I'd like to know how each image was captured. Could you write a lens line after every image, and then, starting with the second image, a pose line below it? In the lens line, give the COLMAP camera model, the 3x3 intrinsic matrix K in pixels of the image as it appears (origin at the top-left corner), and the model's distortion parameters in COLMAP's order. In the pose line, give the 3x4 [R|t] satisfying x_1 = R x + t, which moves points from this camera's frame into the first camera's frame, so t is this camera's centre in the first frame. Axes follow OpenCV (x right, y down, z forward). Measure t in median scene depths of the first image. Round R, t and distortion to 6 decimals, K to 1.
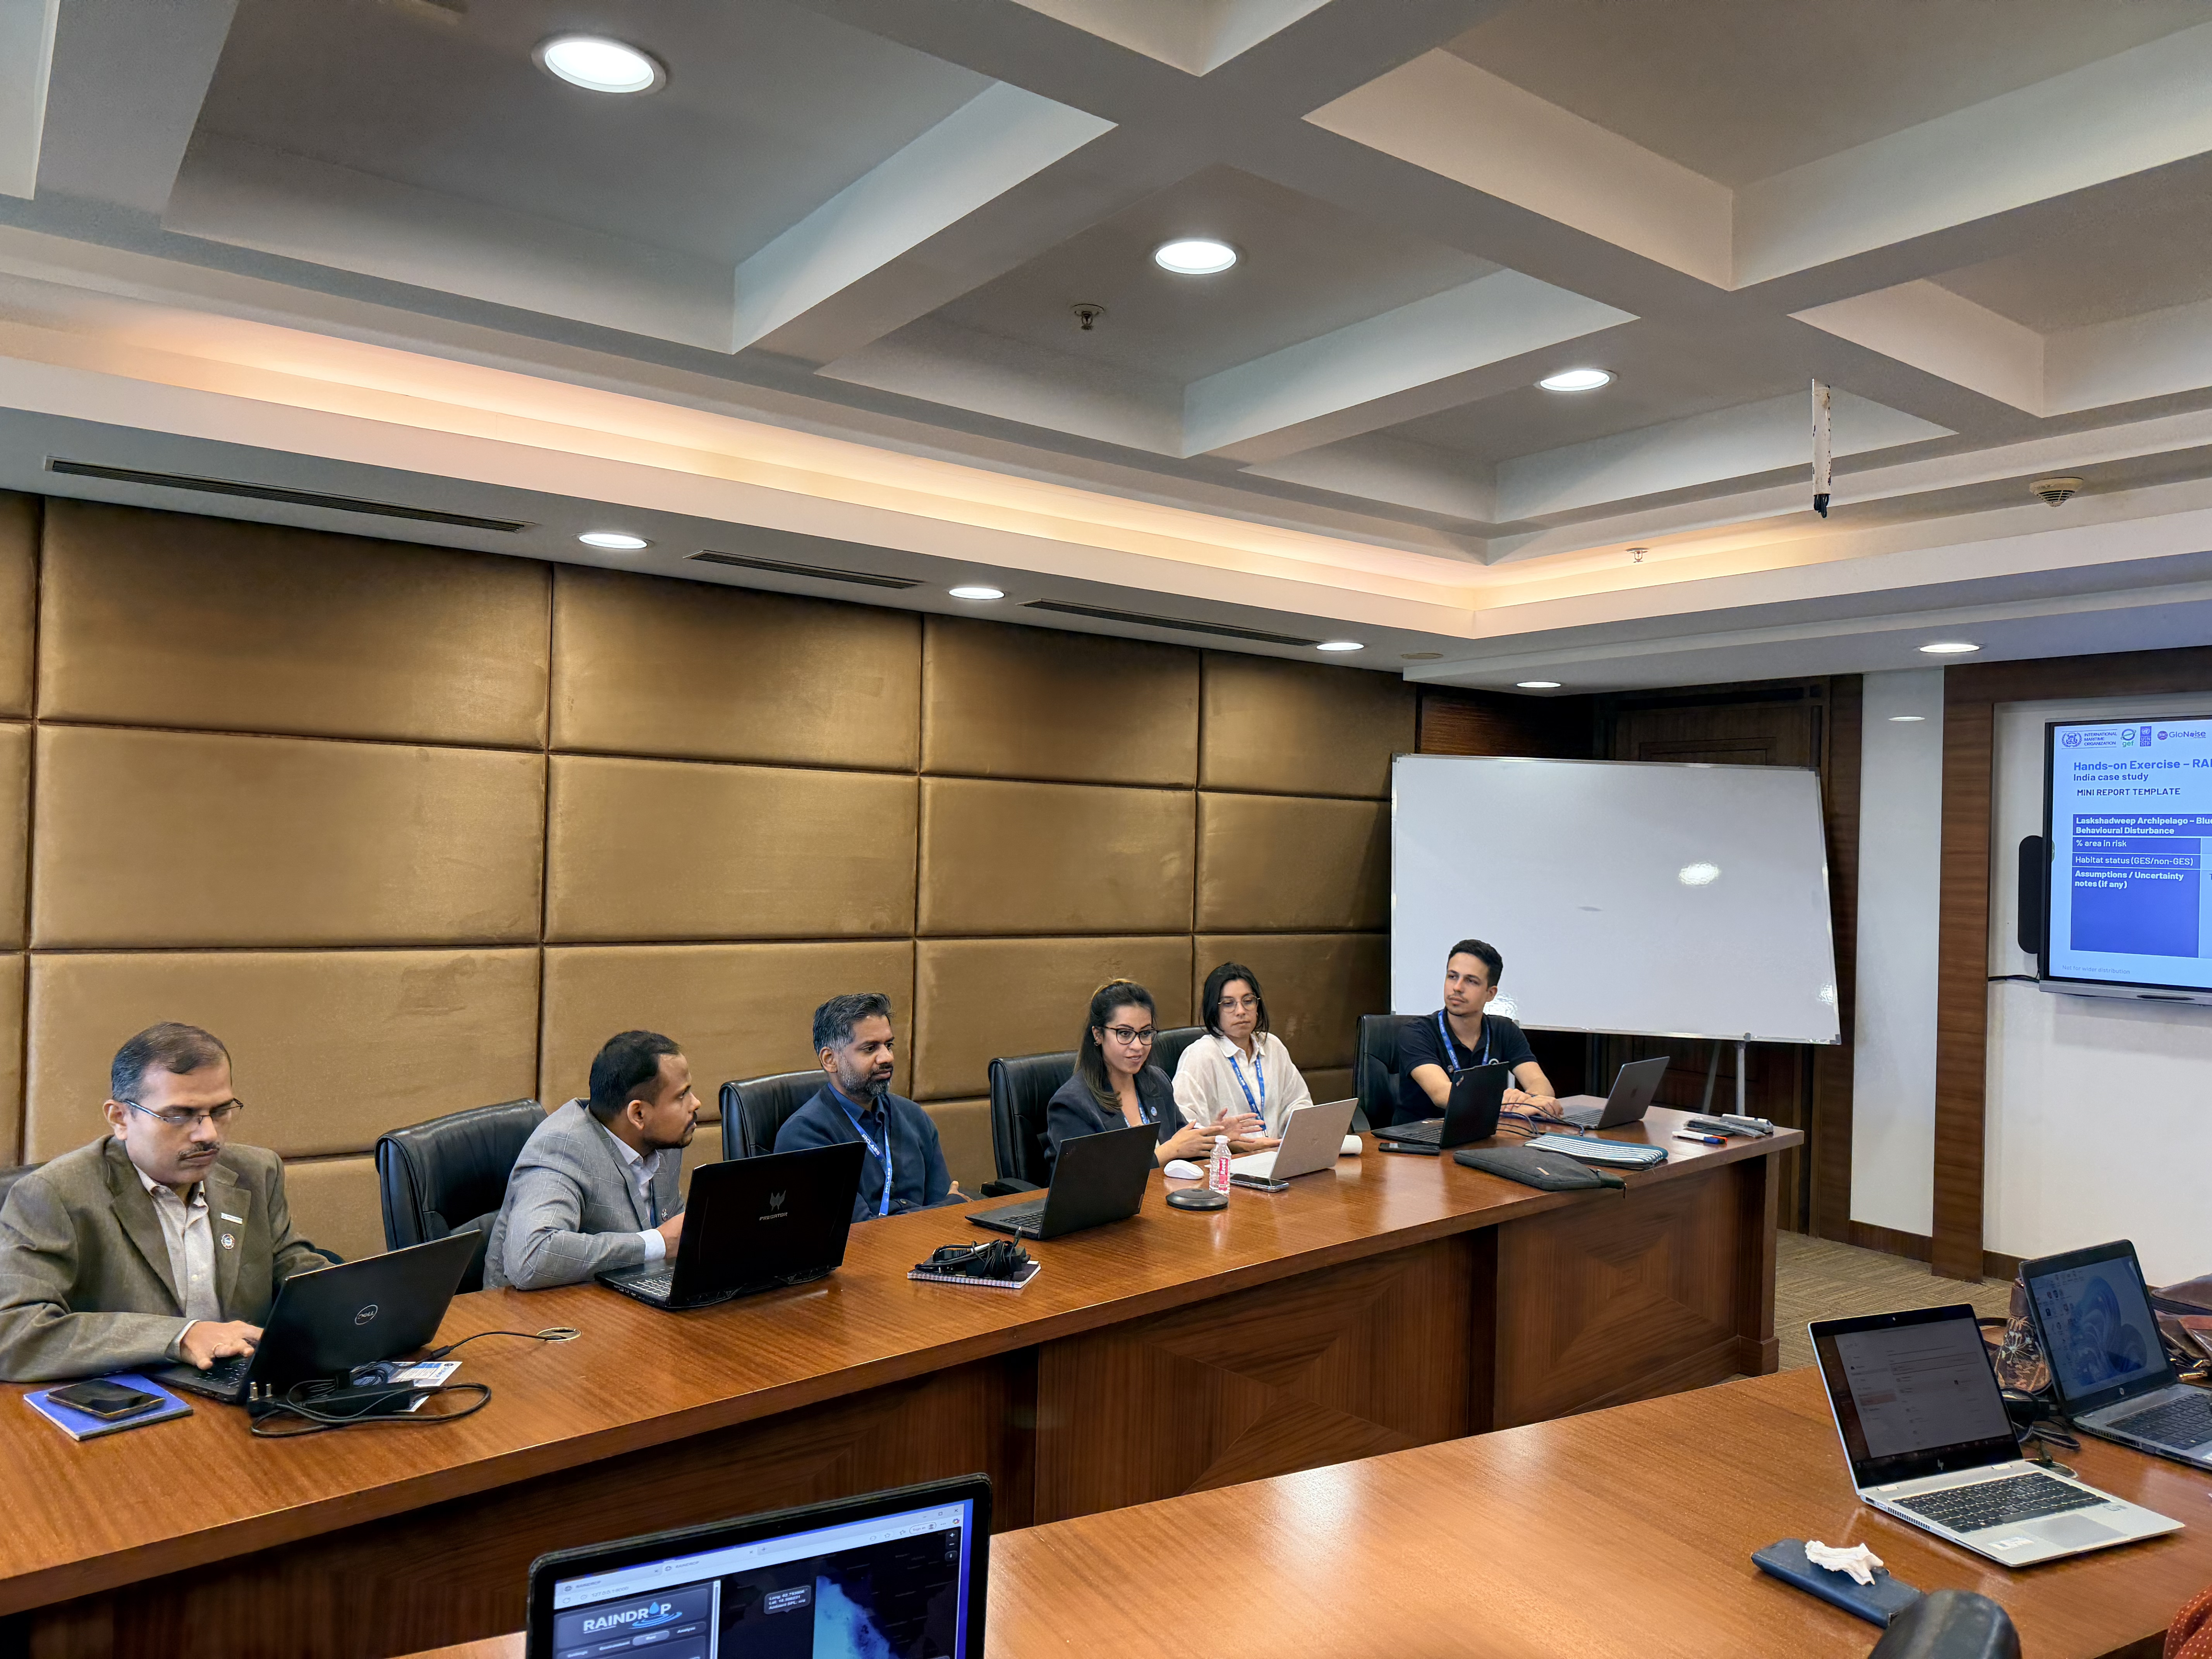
lens RADIAL K [[1561.2, 0, 1092.1], [0, 1561.2, 827.9], [0, 0, 1]] dist [0.066023, -0.070757]
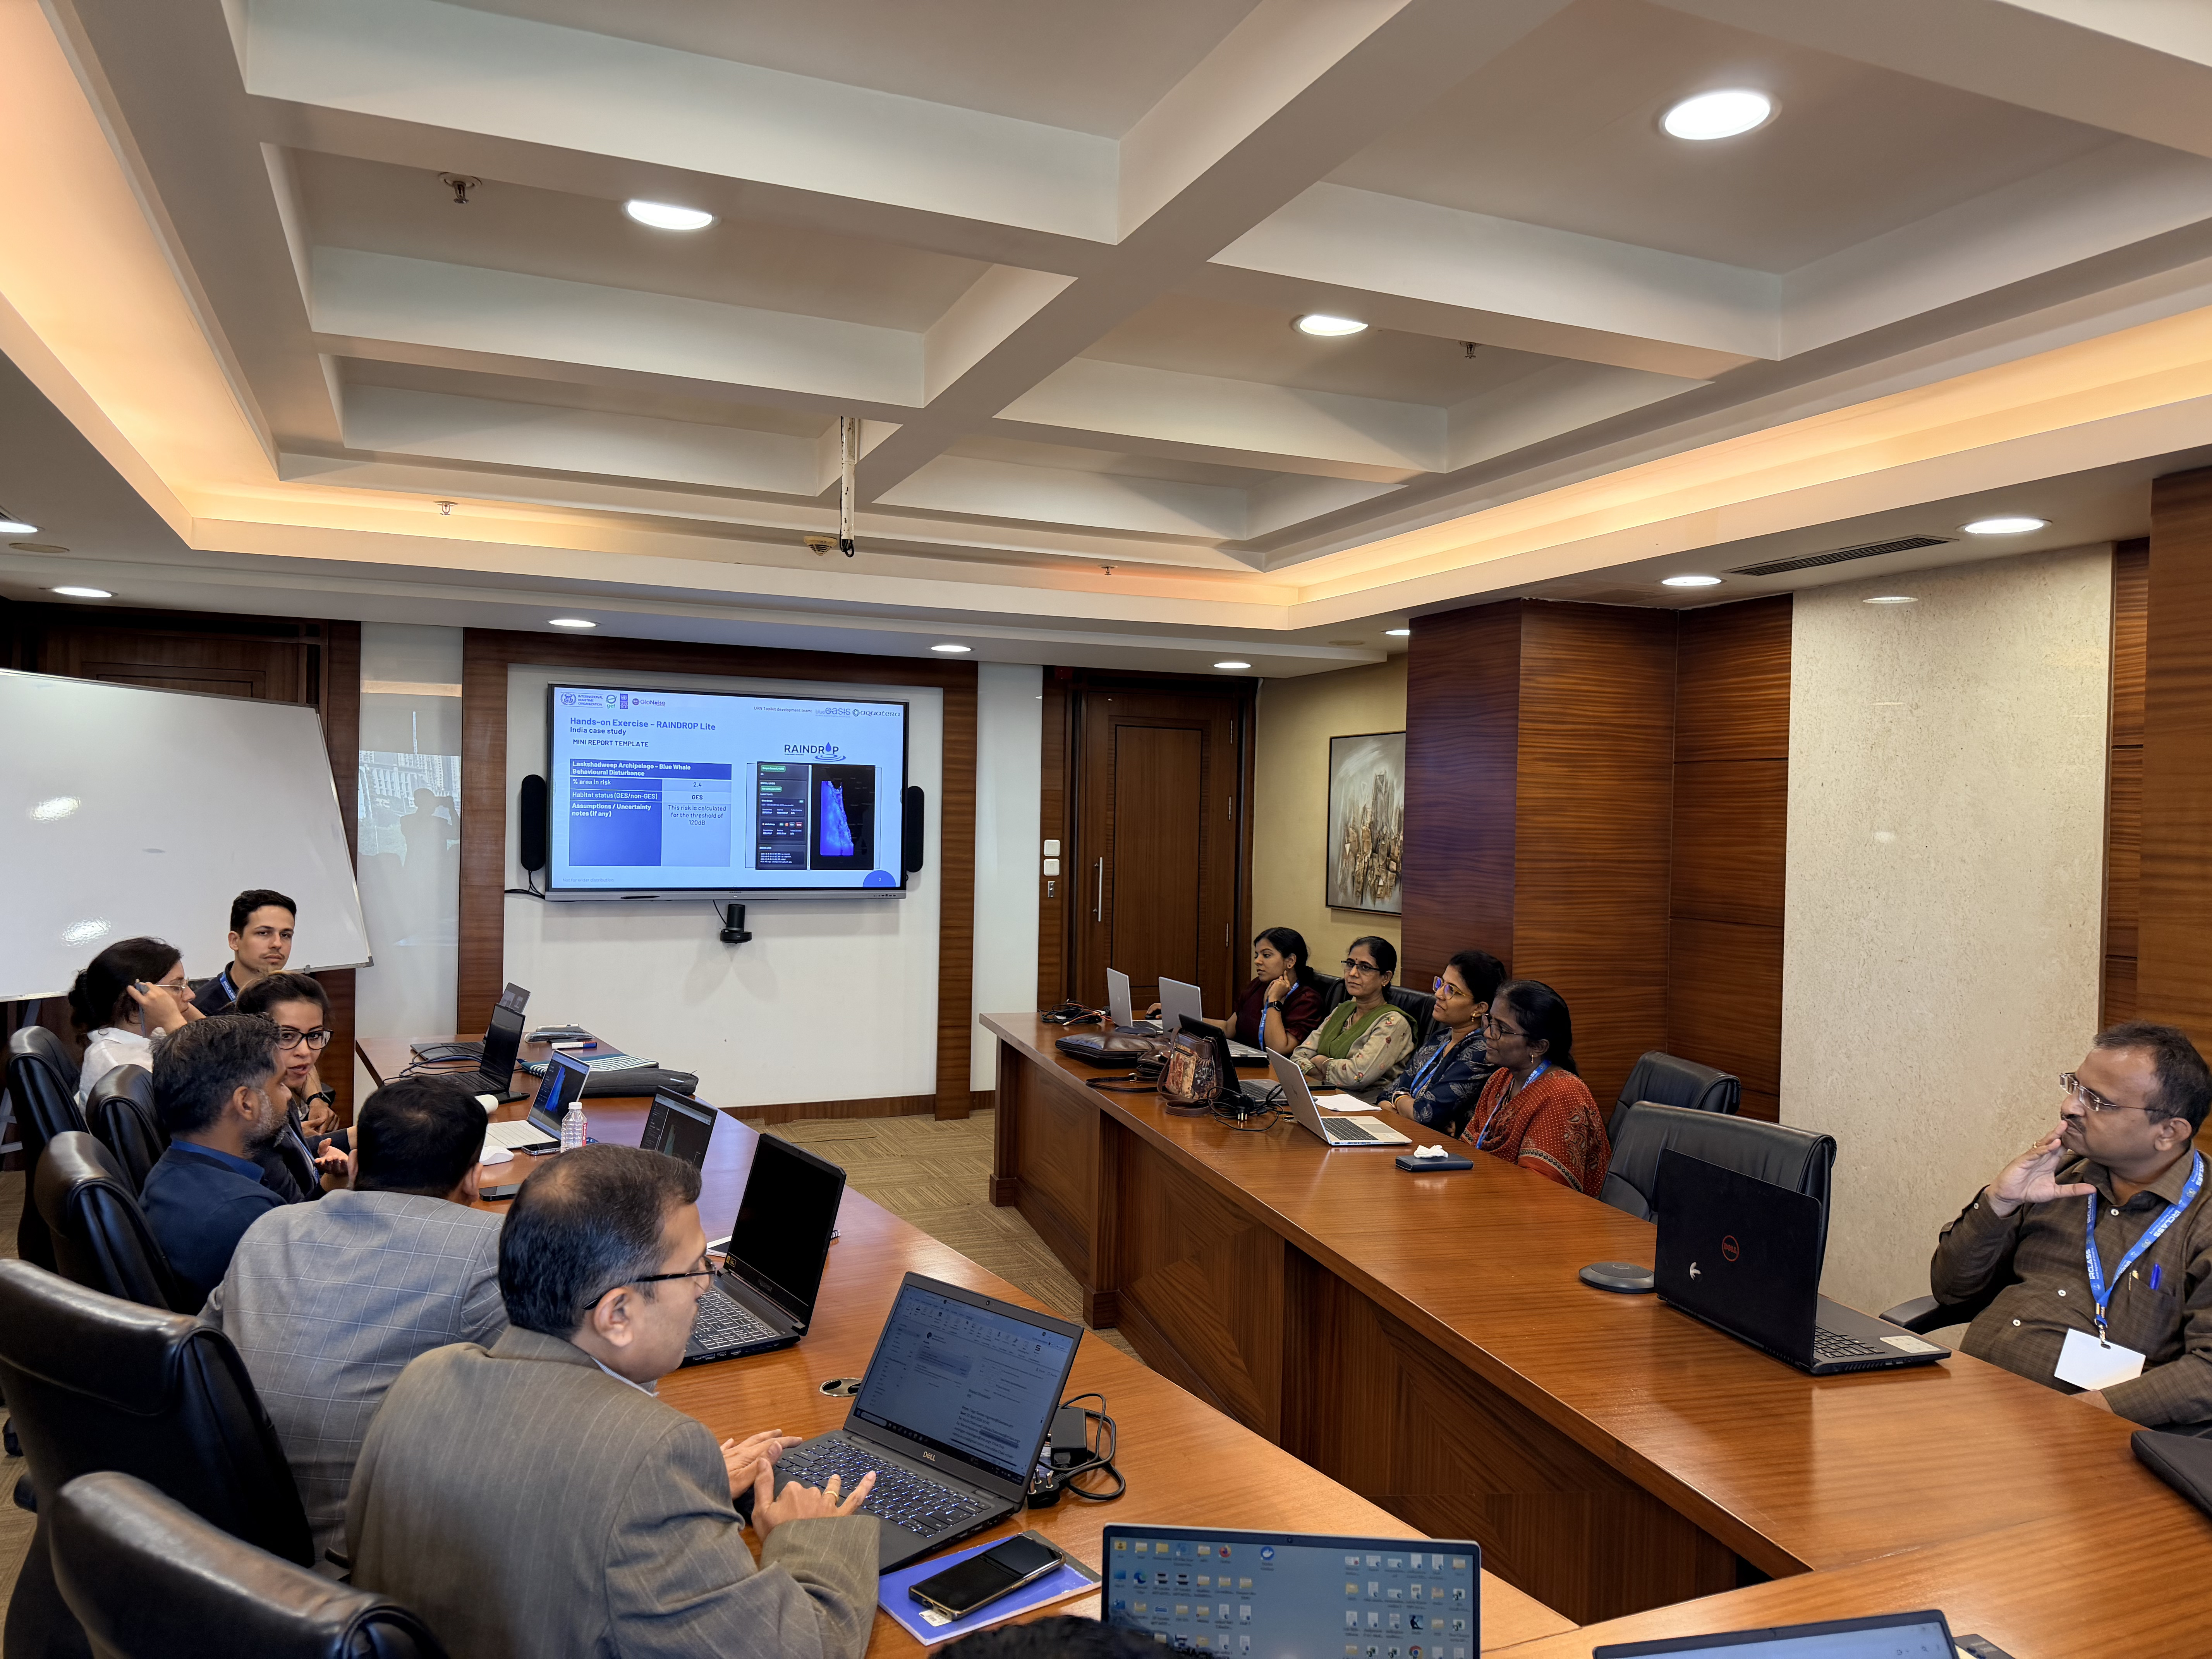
lens RADIAL K [[1561.2, 0, 1090.3], [0, 1561.2, 832.6], [0, 0, 1]] dist [0.066023, -0.070757]
pose [[0.228423, -0.037678, 0.972833, -0.496267], [-0.027167, 0.998615, 0.045055, -0.017213], [-0.973183, -0.036720, 0.227083, 0.305712]]
